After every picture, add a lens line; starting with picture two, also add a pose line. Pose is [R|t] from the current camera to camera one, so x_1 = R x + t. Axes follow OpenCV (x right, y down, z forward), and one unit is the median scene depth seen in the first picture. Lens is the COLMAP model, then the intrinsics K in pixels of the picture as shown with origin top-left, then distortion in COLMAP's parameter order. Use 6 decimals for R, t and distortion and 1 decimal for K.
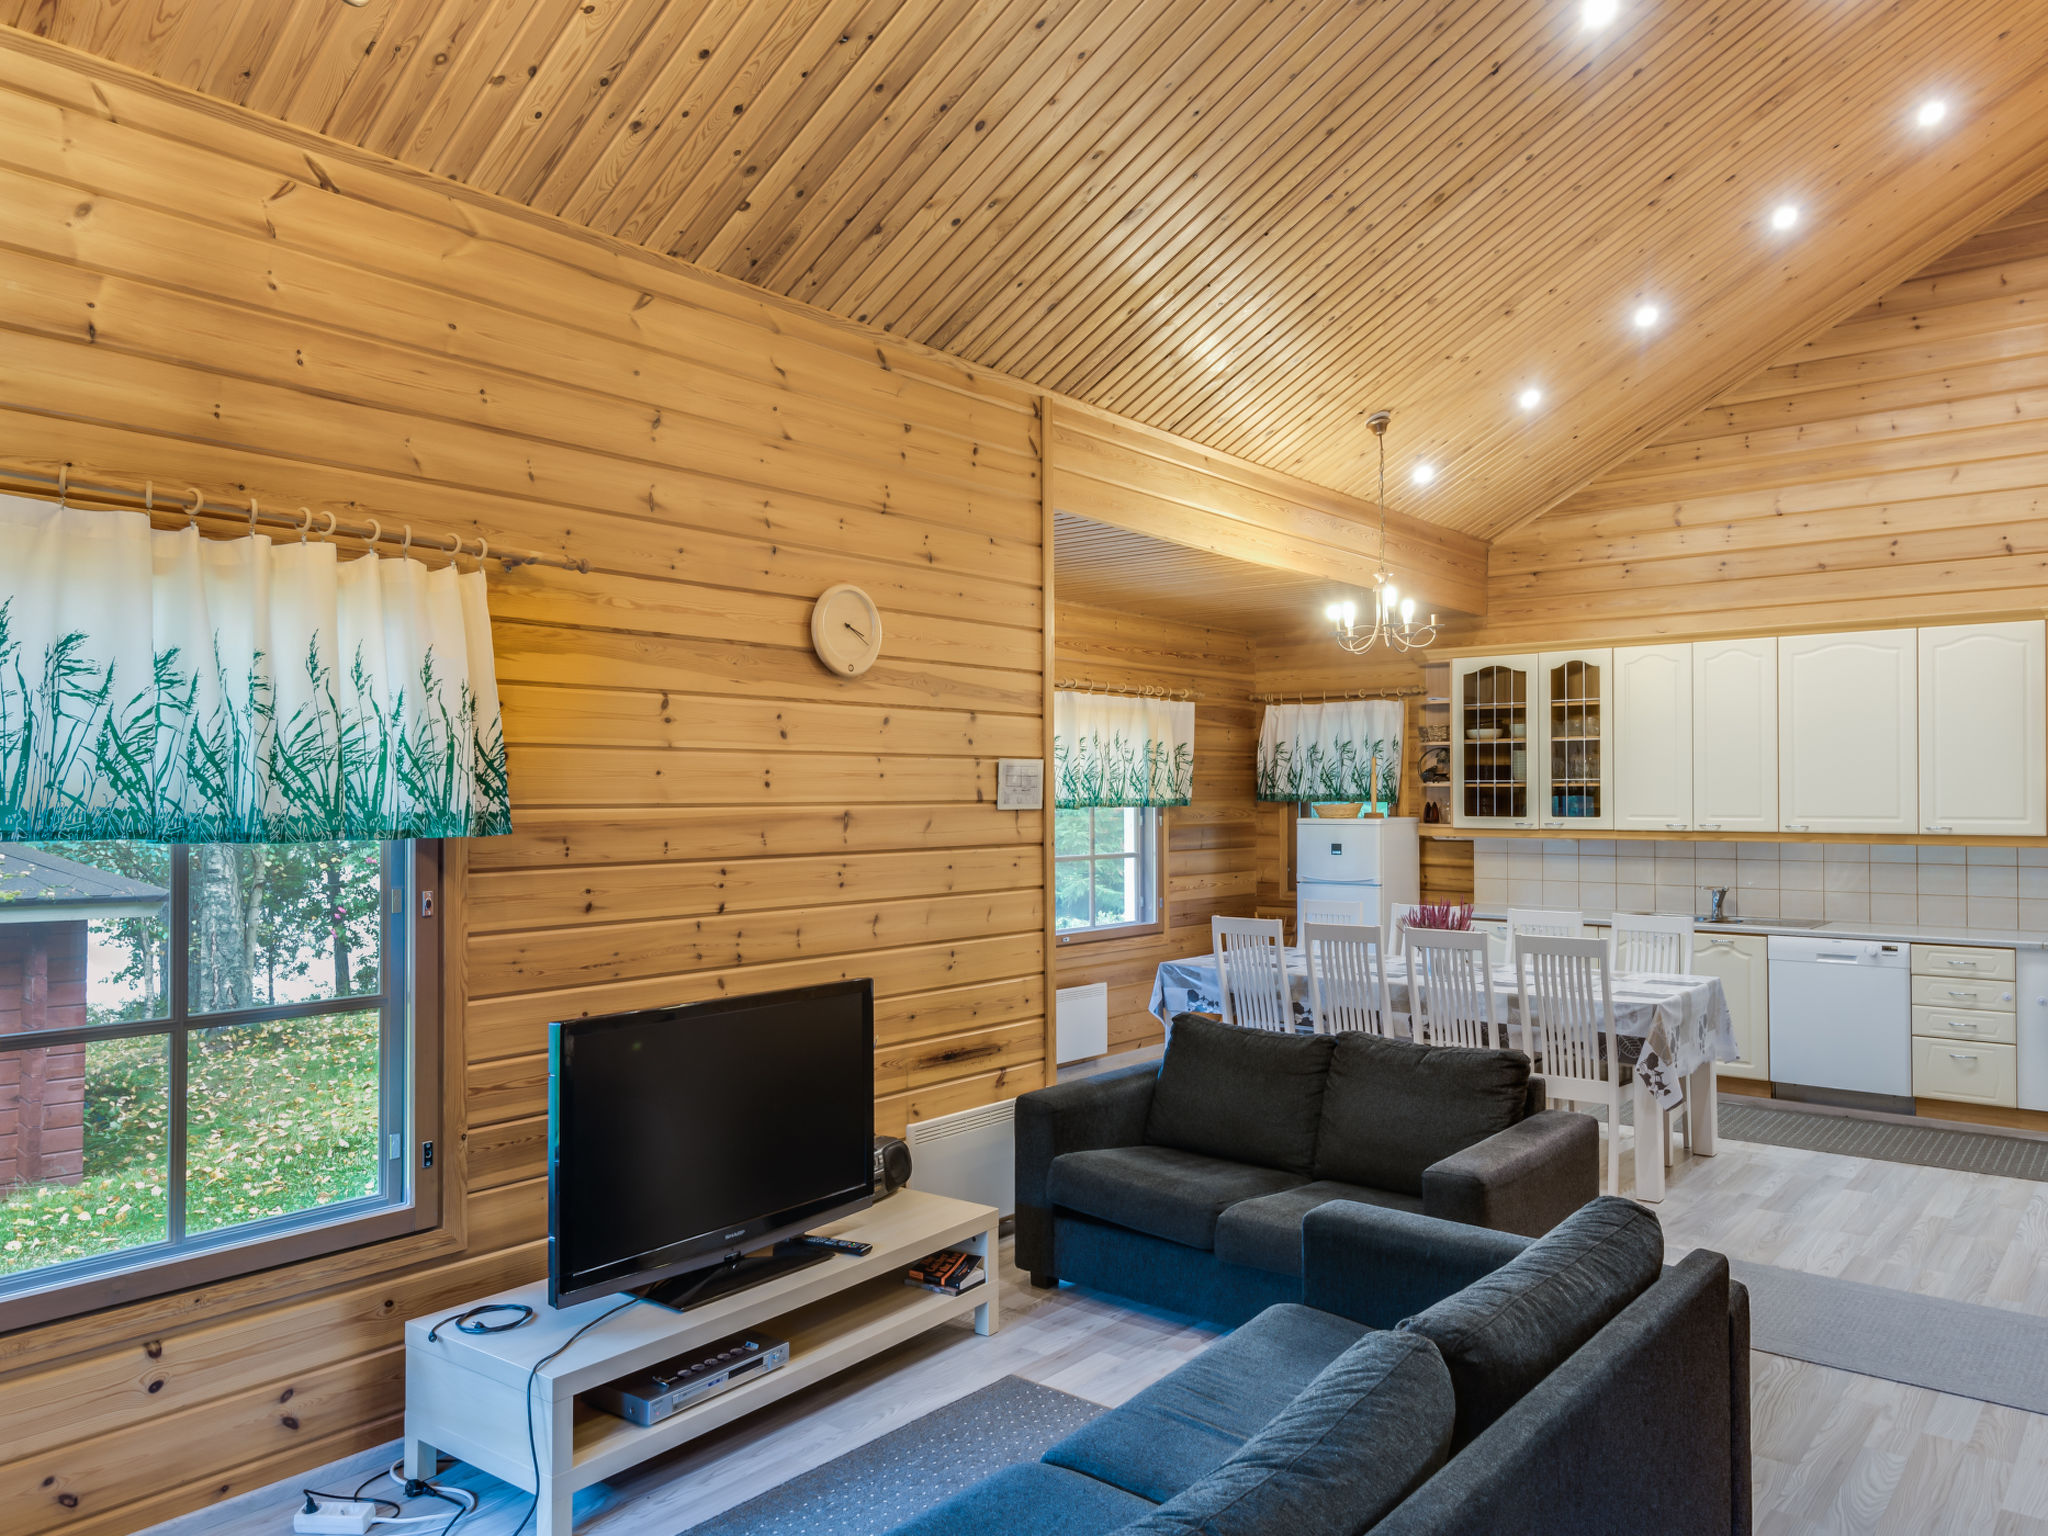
lens RADIAL K [[1475.0, 0, 1036.2], [0, 1475.0, 755.0], [0, 0, 1]] dist [0.037117, -0.026399]
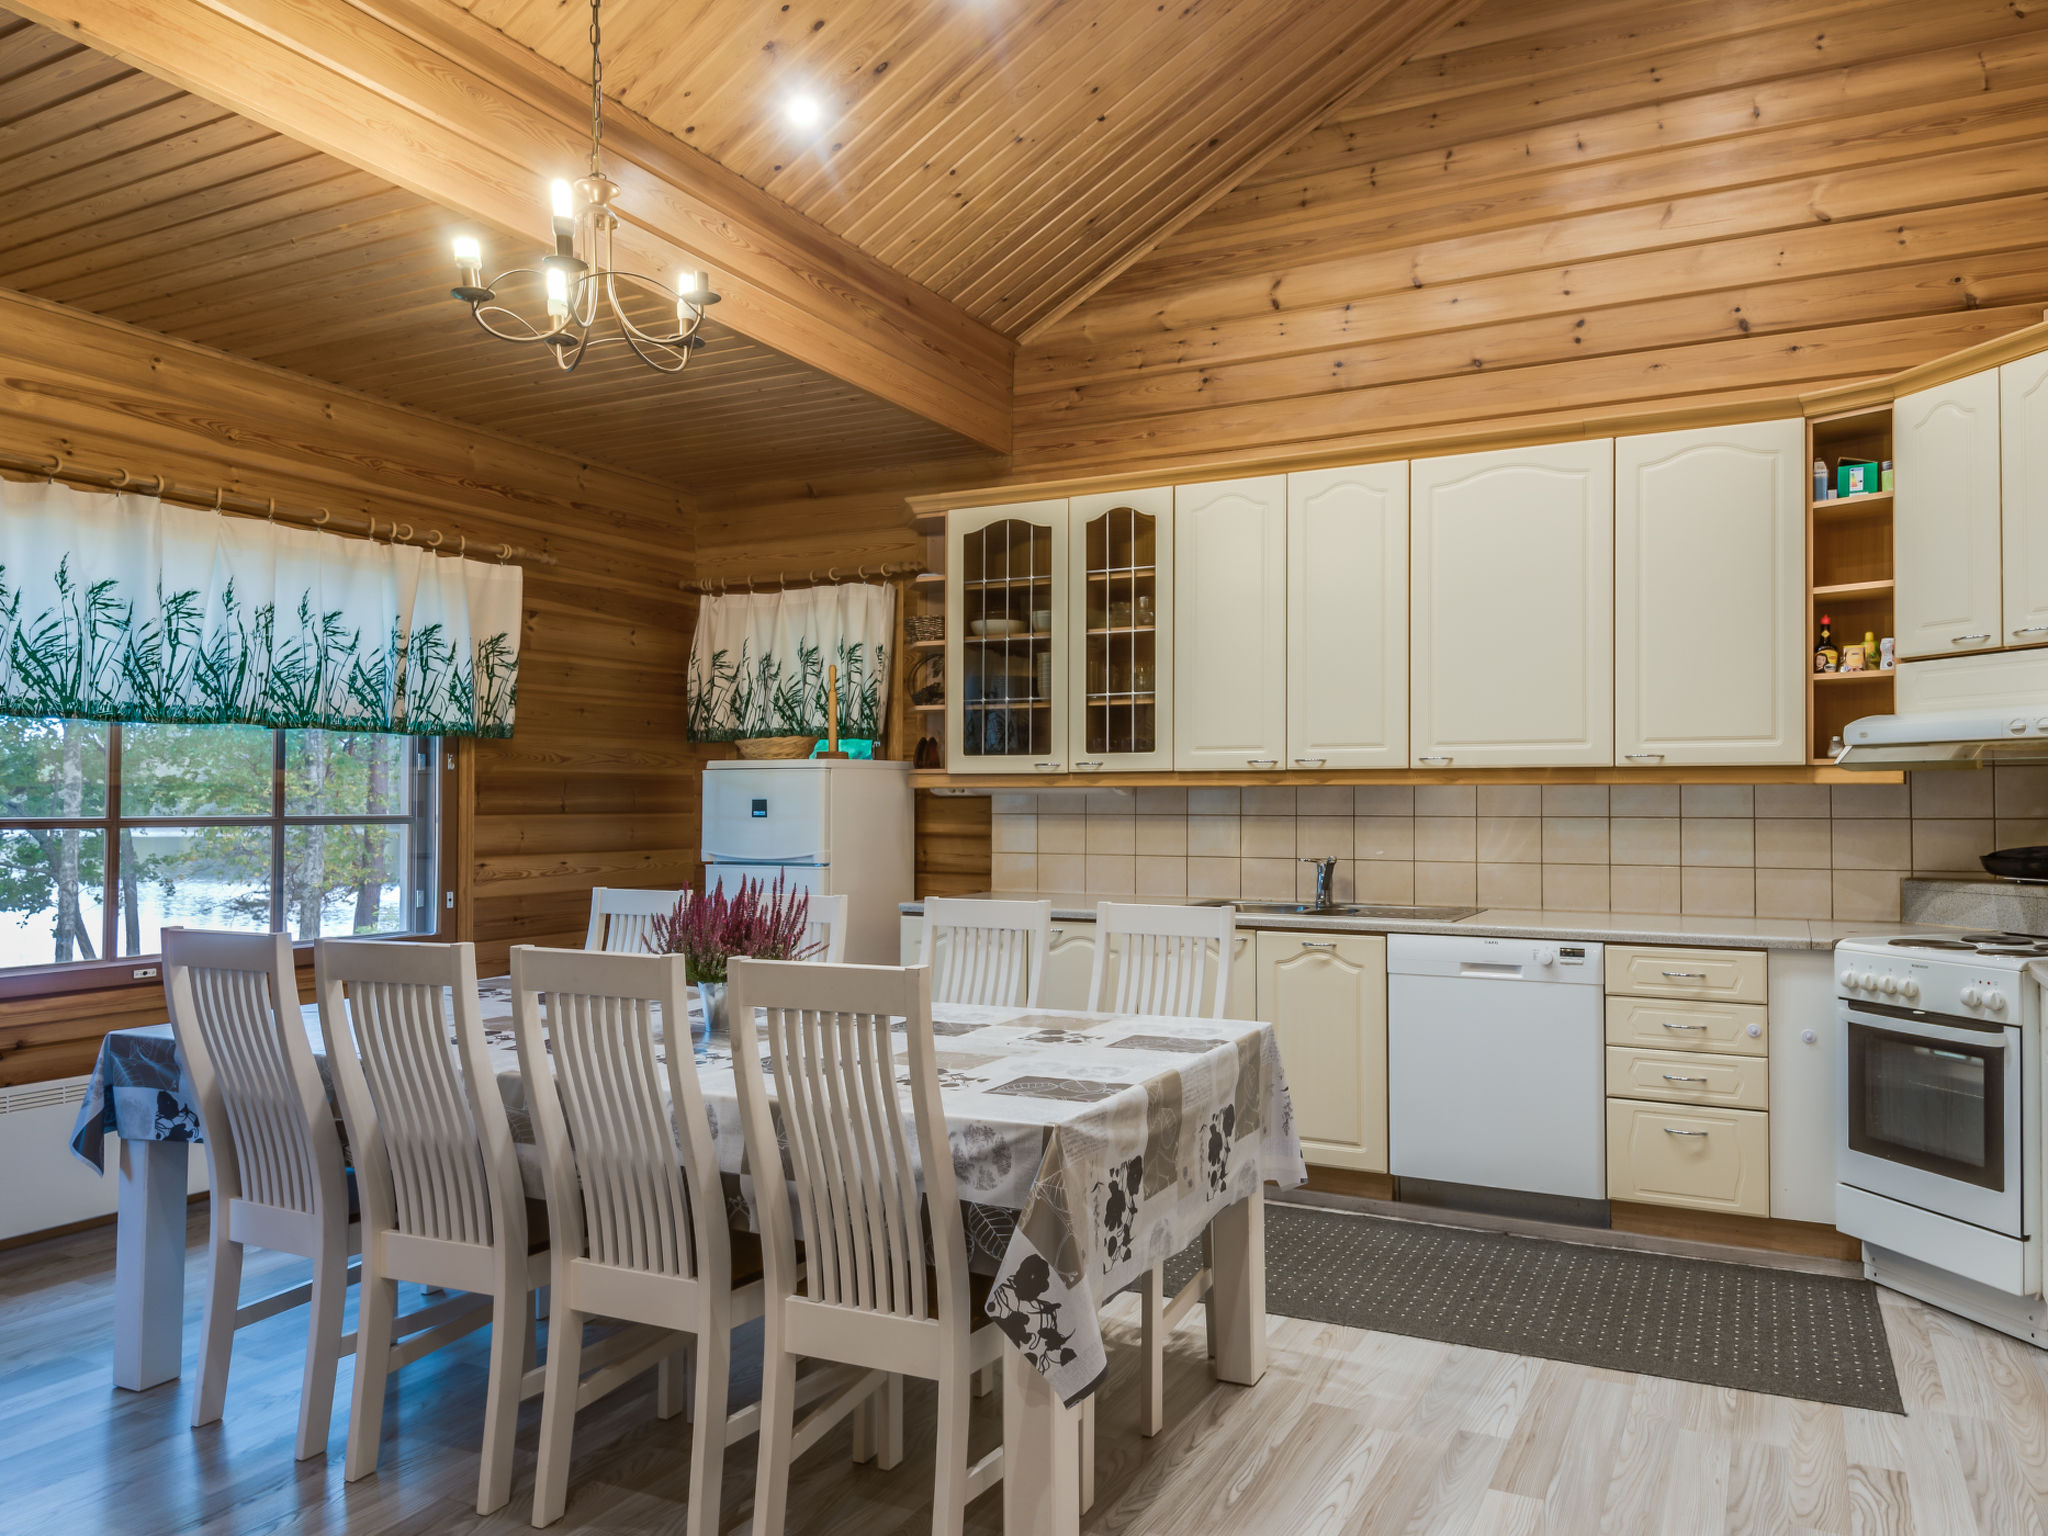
lens RADIAL K [[1475.0, 0, 1033.2], [0, 1475.0, 764.4], [0, 0, 1]] dist [0.037117, -0.026399]
pose [[0.983809, 0.000023, 0.179222, 0.211450], [-0.001284, 0.999975, 0.006916, 0.042143], [-0.179218, -0.007034, 0.983784, 0.378739]]
